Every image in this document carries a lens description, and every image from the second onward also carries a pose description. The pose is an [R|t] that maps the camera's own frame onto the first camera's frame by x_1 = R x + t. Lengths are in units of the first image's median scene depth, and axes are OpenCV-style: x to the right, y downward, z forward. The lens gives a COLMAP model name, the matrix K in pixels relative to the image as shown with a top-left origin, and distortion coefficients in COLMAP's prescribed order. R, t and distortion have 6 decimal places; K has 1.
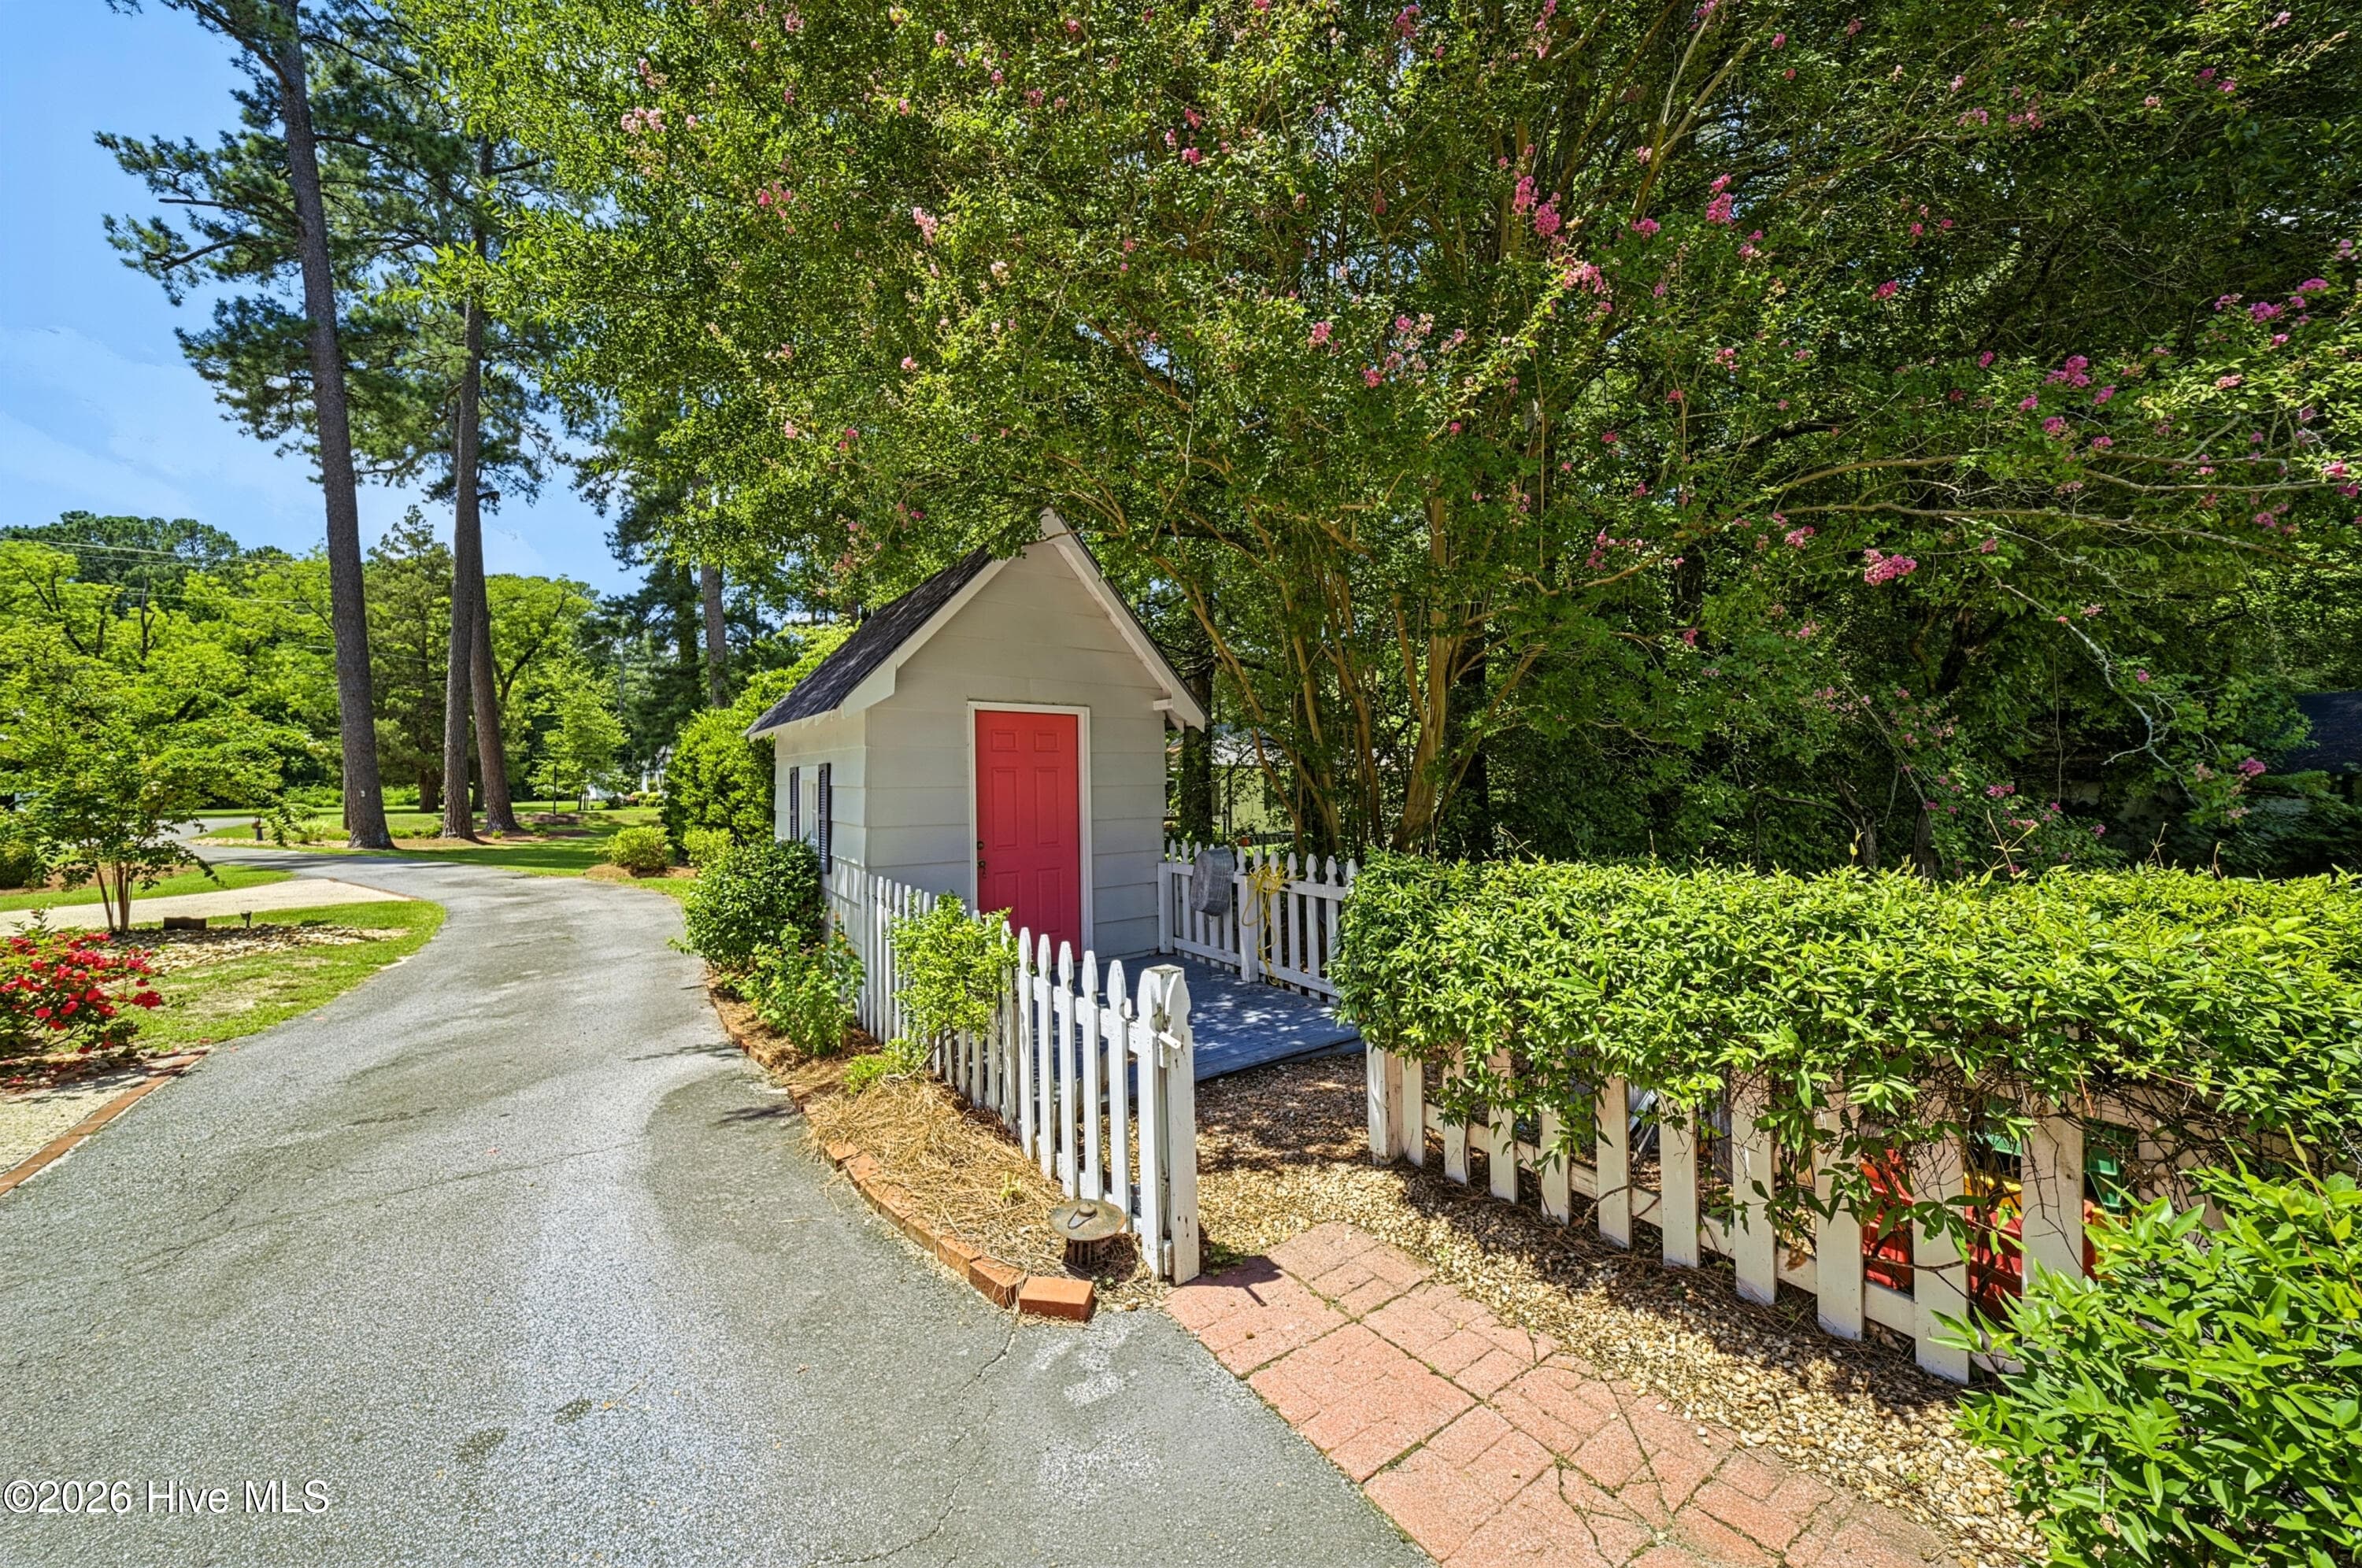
lens RADIAL K [[833.0, 0, 1183.8], [0, 833.0, 777.7], [0, 0, 1]] dist [0.000924, -0.001301]
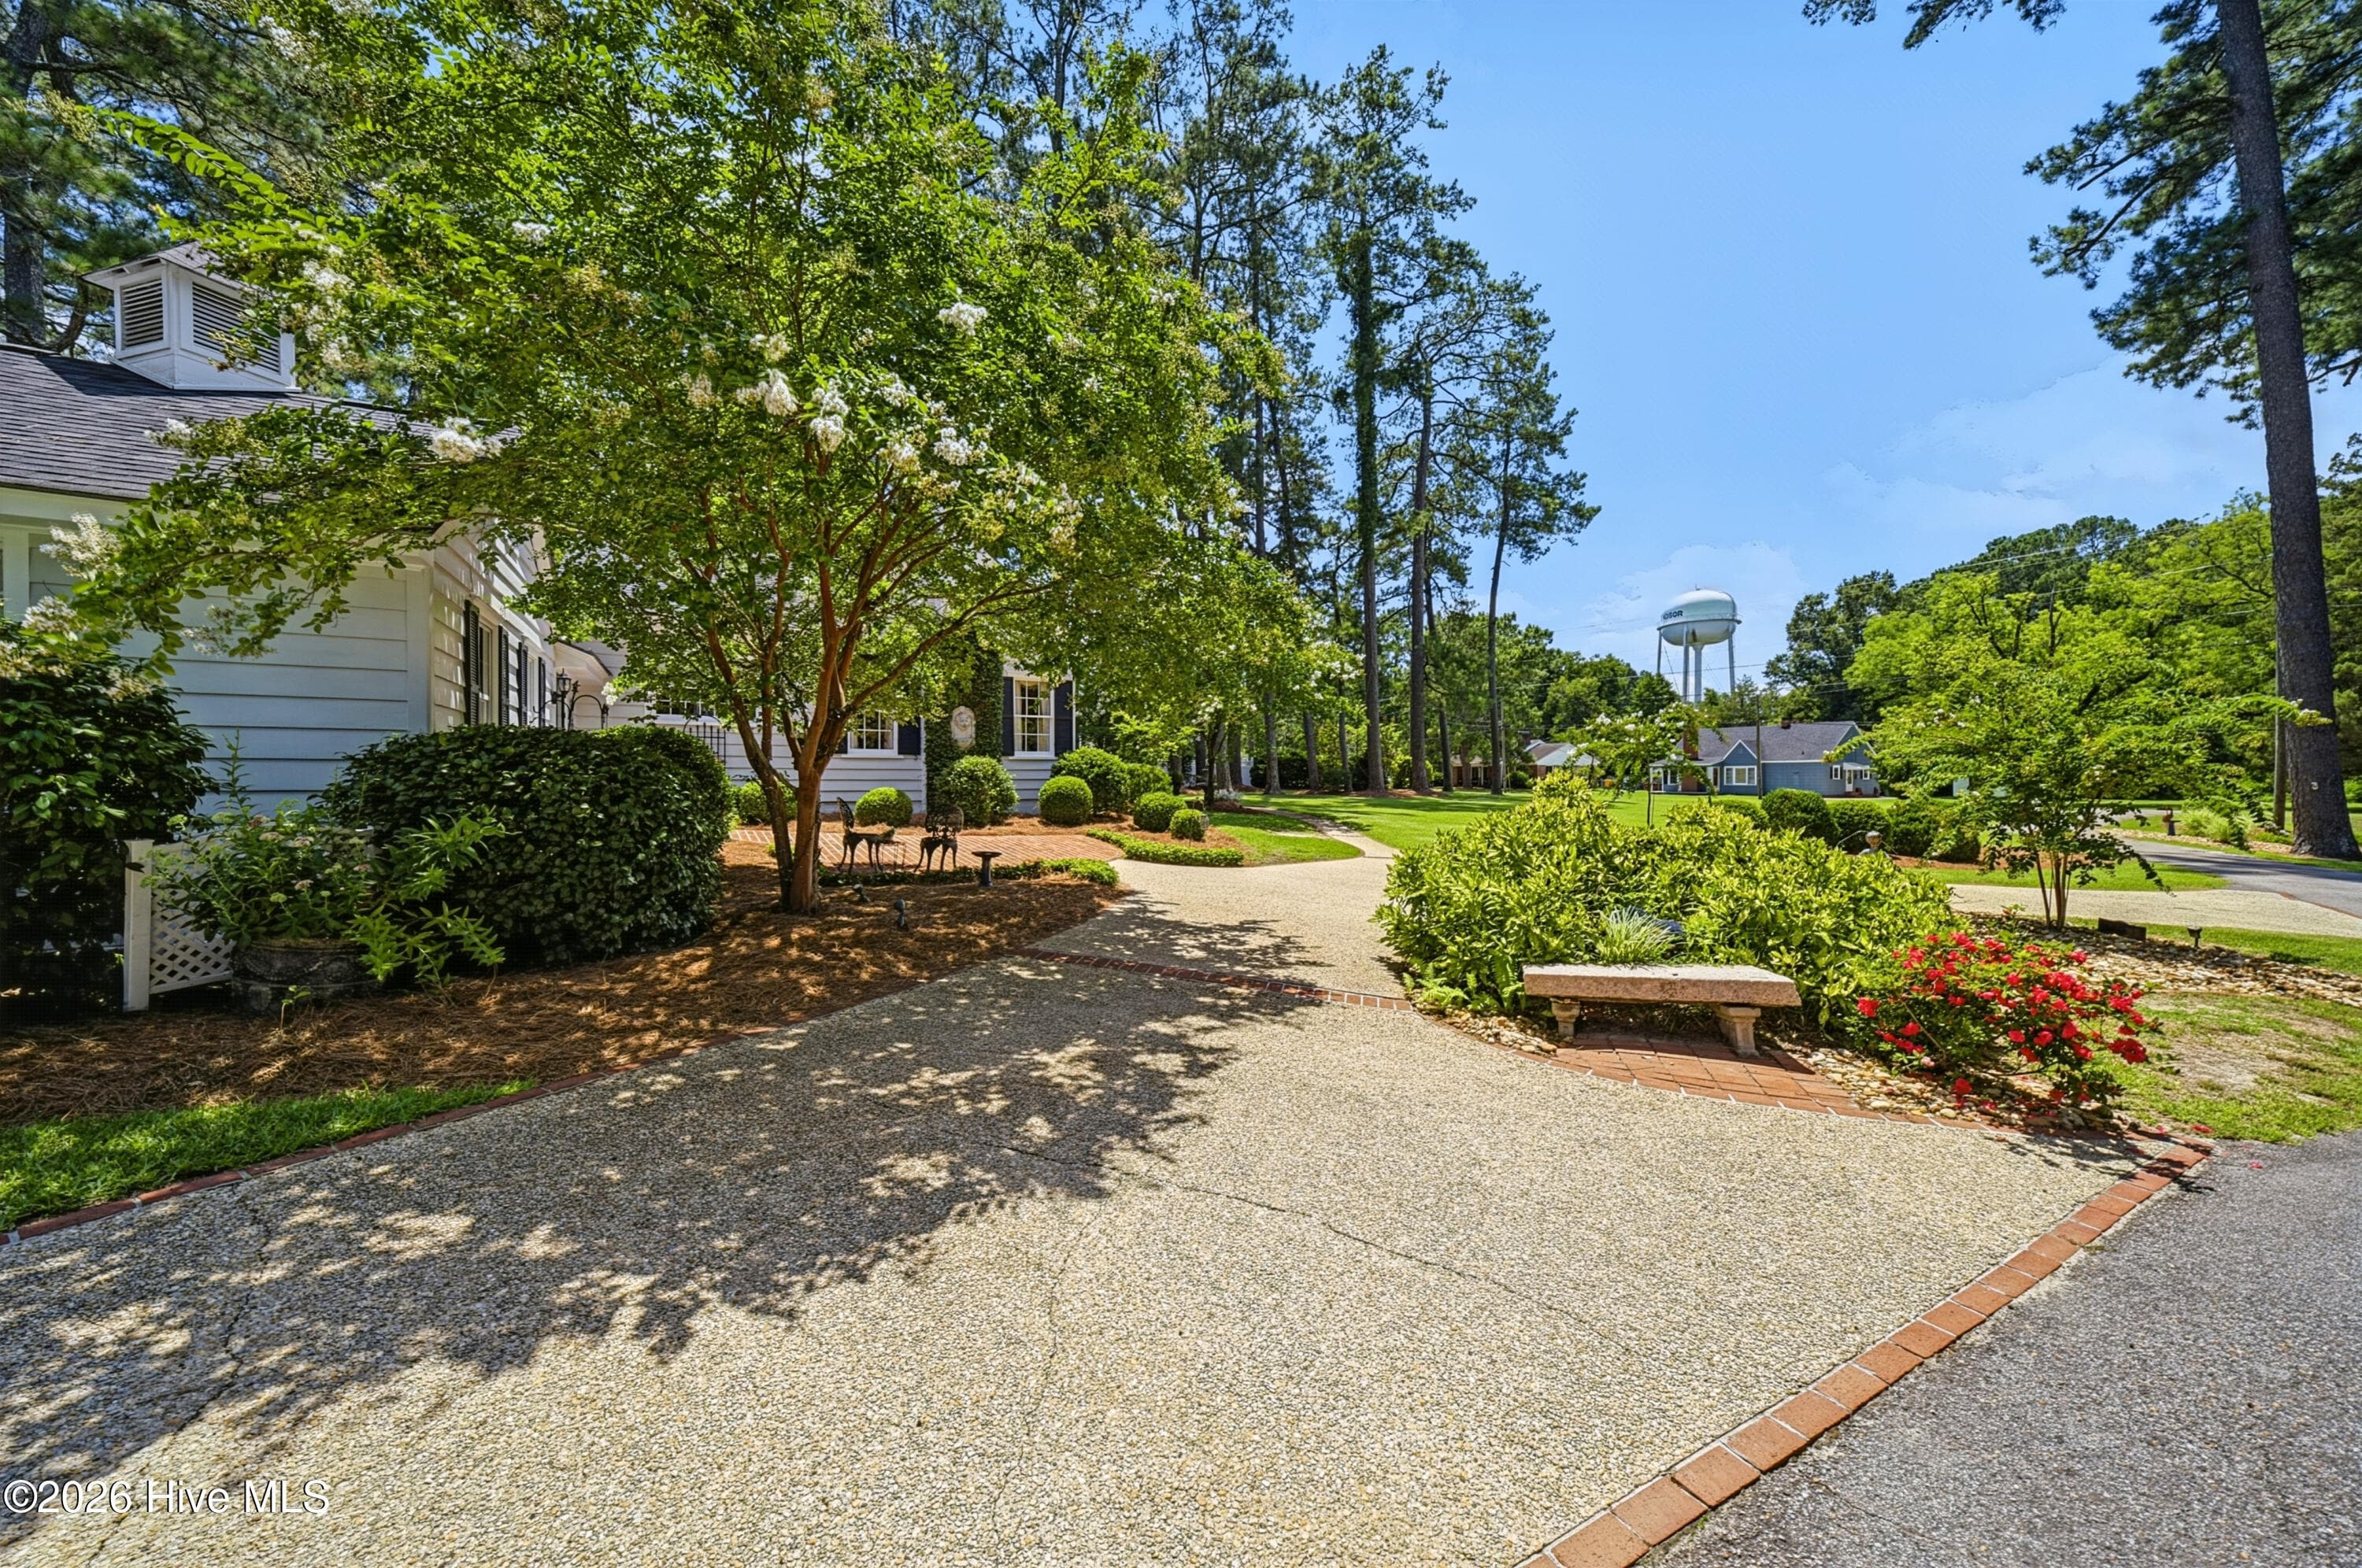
lens RADIAL K [[833.0, 0, 1189.1], [0, 833.0, 781.9], [0, 0, 1]] dist [0.000924, -0.001301]
pose [[-0.122361, 0.015816, -0.992360, -0.095261], [0.000514, 0.999874, 0.015872, 0.002894], [0.992486, 0.001432, -0.122353, 0.059237]]
